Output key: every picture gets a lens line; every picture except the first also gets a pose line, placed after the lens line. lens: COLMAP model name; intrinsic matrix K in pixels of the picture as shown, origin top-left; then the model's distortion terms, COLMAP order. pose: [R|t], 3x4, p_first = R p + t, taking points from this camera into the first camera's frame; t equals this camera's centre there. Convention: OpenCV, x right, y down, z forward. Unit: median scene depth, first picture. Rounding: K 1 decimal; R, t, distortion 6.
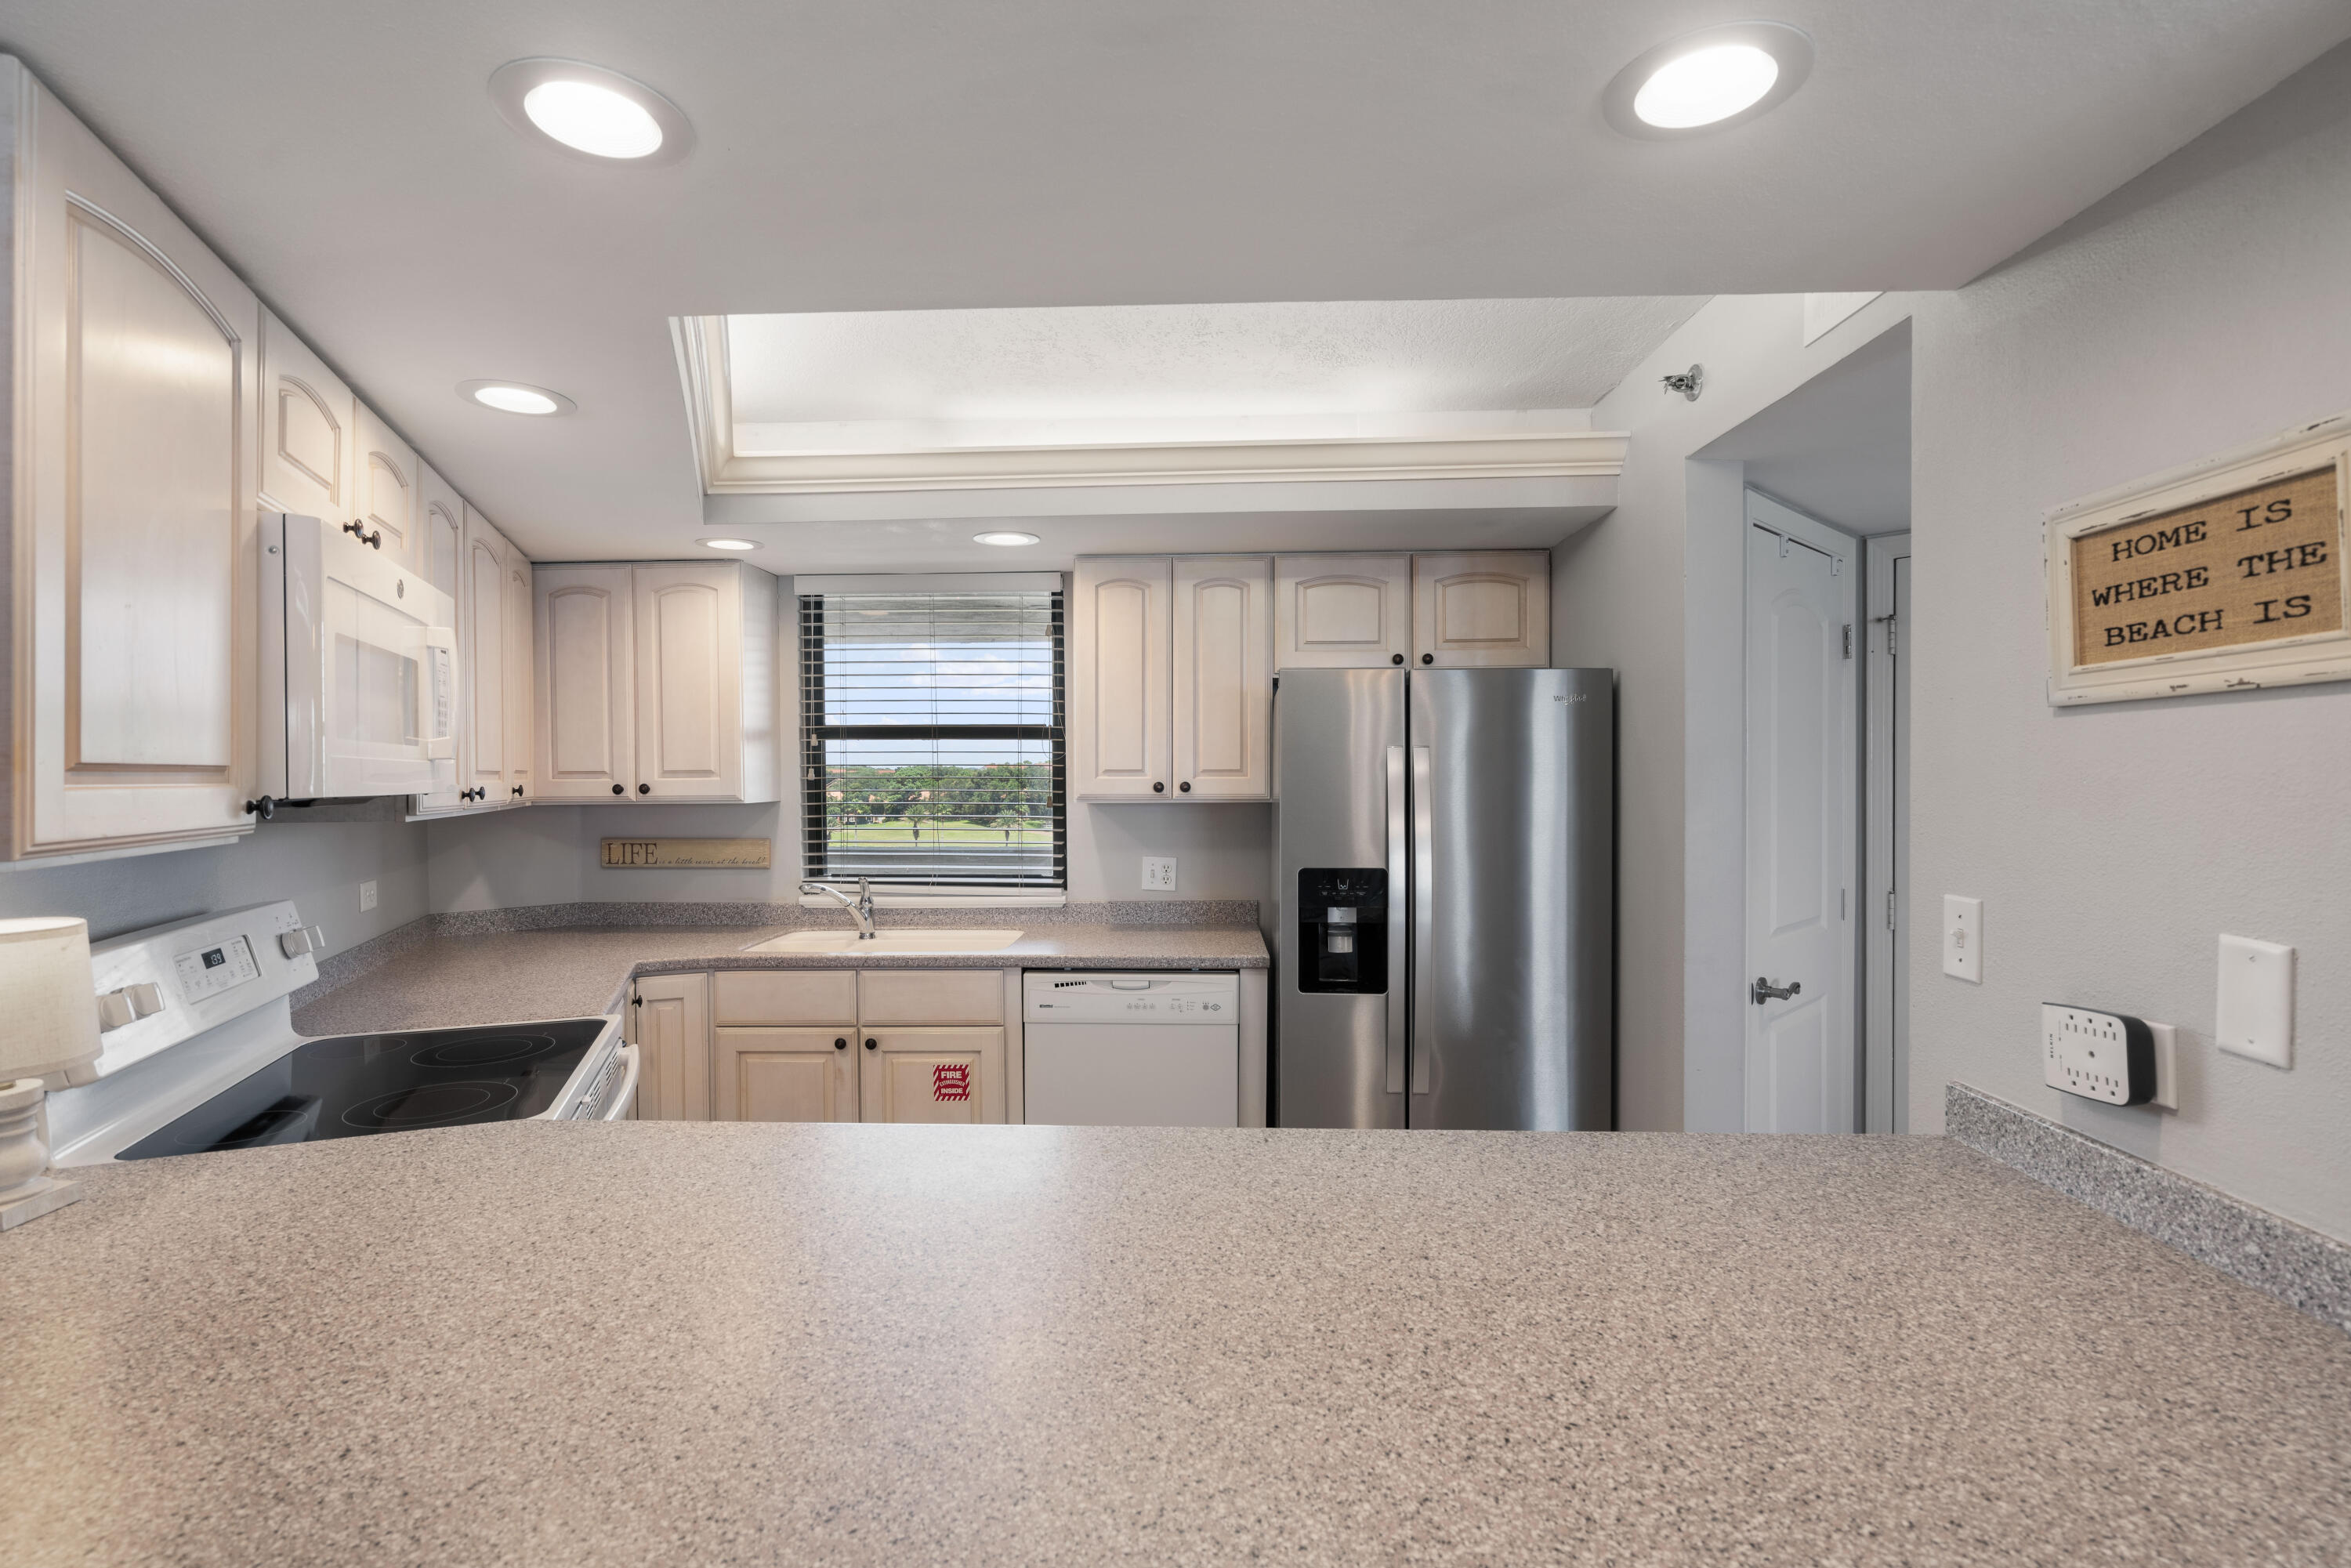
lens RADIAL K [[1087.7, 0, 1150.9], [0, 1087.7, 785.0], [0, 0, 1]] dist [-0.009792, 0.000298]
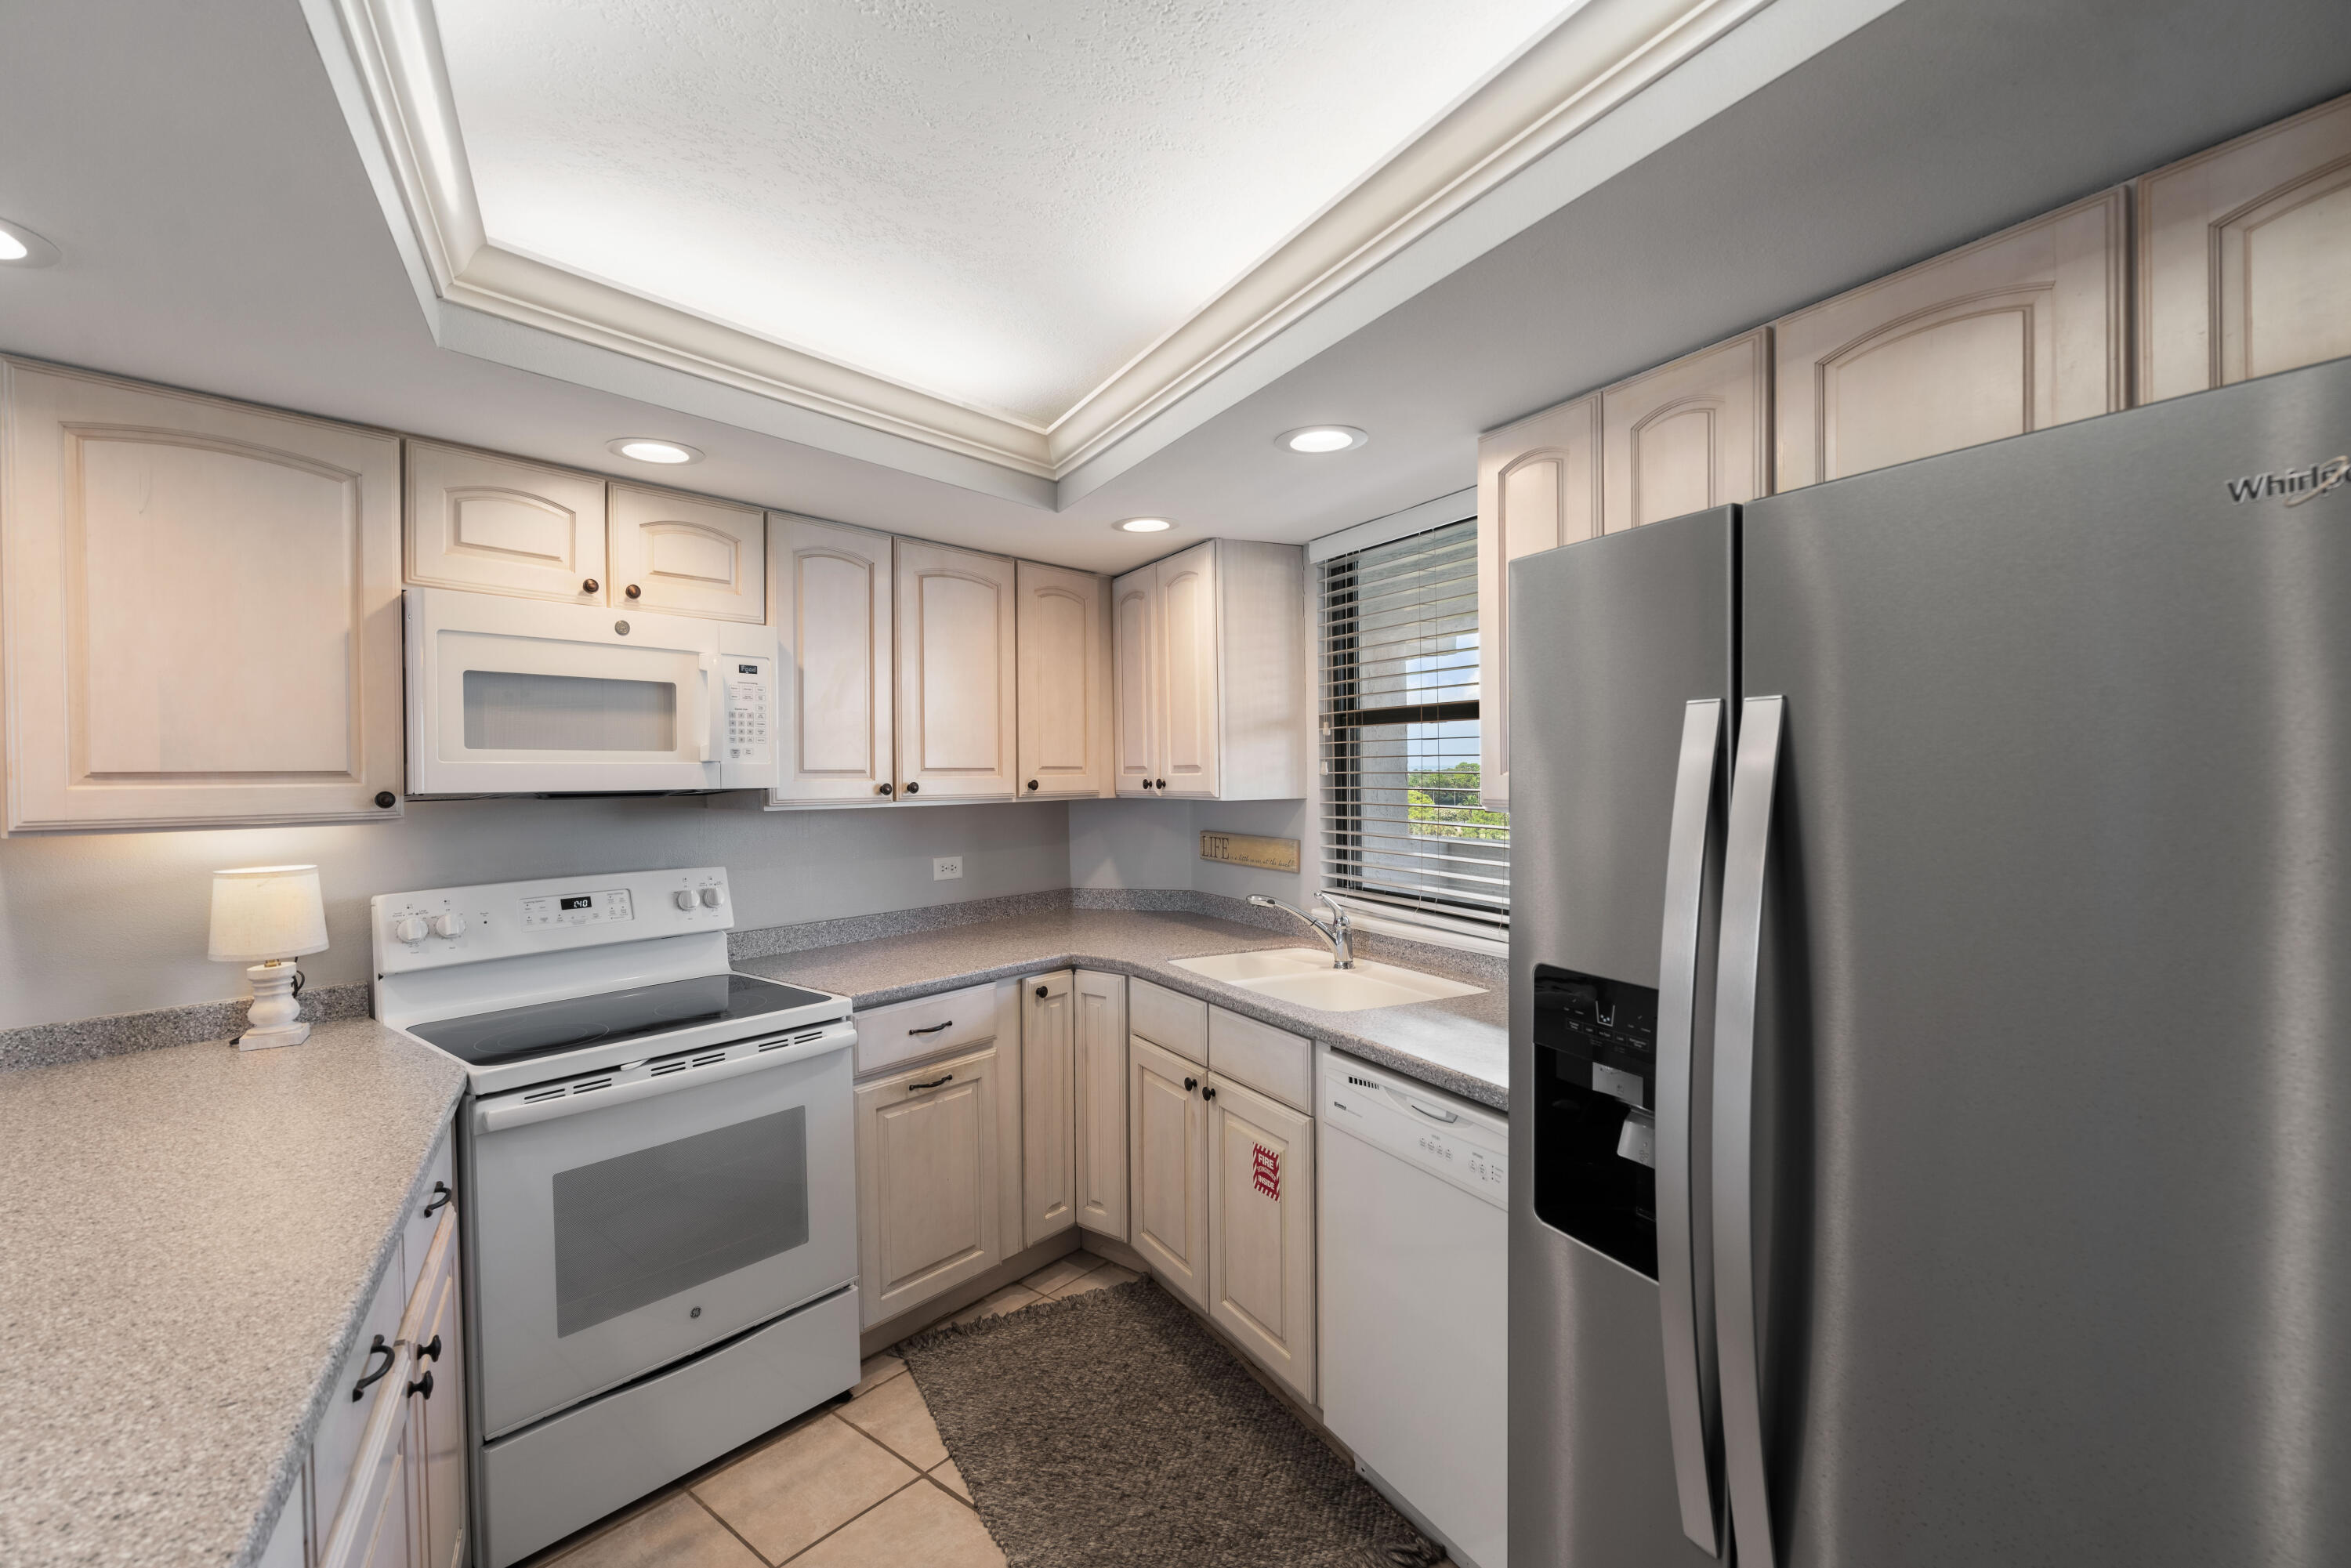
lens RADIAL K [[1046.5, 0, 1152.4], [0, 1046.5, 784.8], [0, 0, 1]] dist [-0.002218, 0.000136]
pose [[0.502349, 0.010332, -0.864603, 0.410656], [-0.001220, 0.999936, 0.011241, -0.007443], [0.864664, -0.004592, 0.502330, 0.558173]]
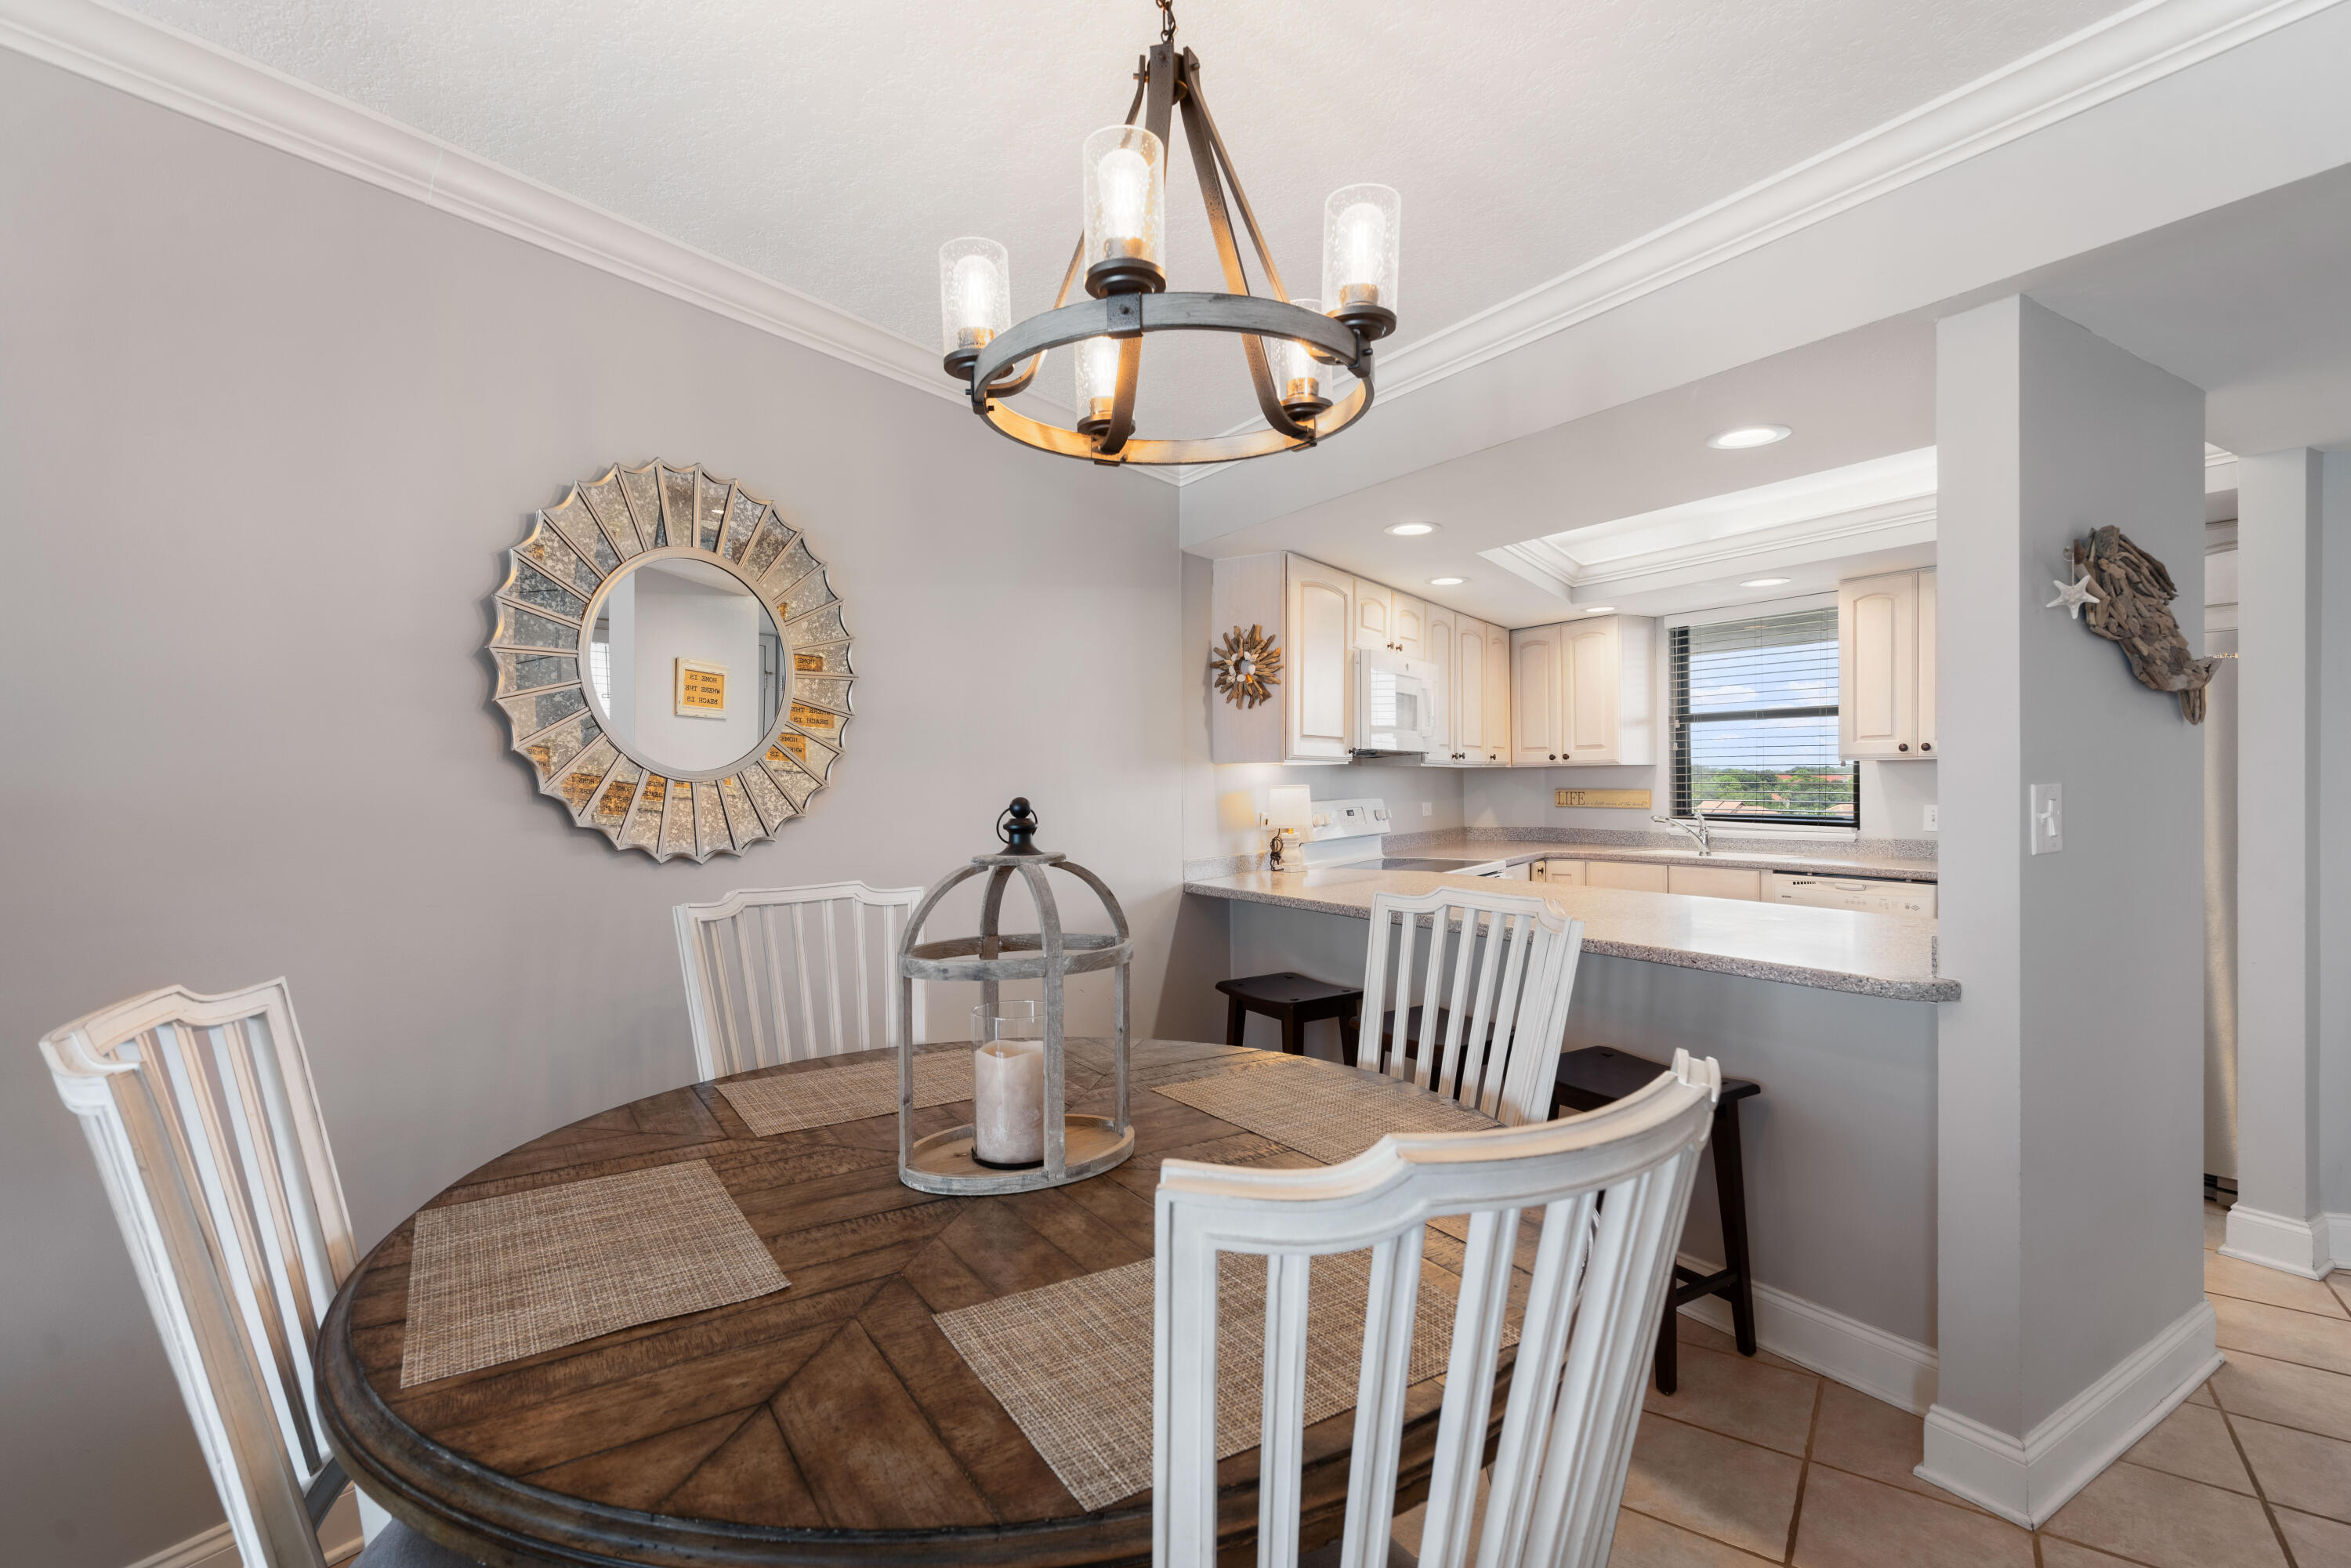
lens RADIAL K [[1058.9, 0, 1178.1], [0, 1058.9, 787.9], [0, 0, 1]] dist [-0.002359, -0.000168]
pose [[0.576159, 0.005239, -0.817321, 0.591714], [-0.001738, 0.999985, 0.005185, 0.049409], [0.817336, -0.001567, 0.576159, -0.493414]]
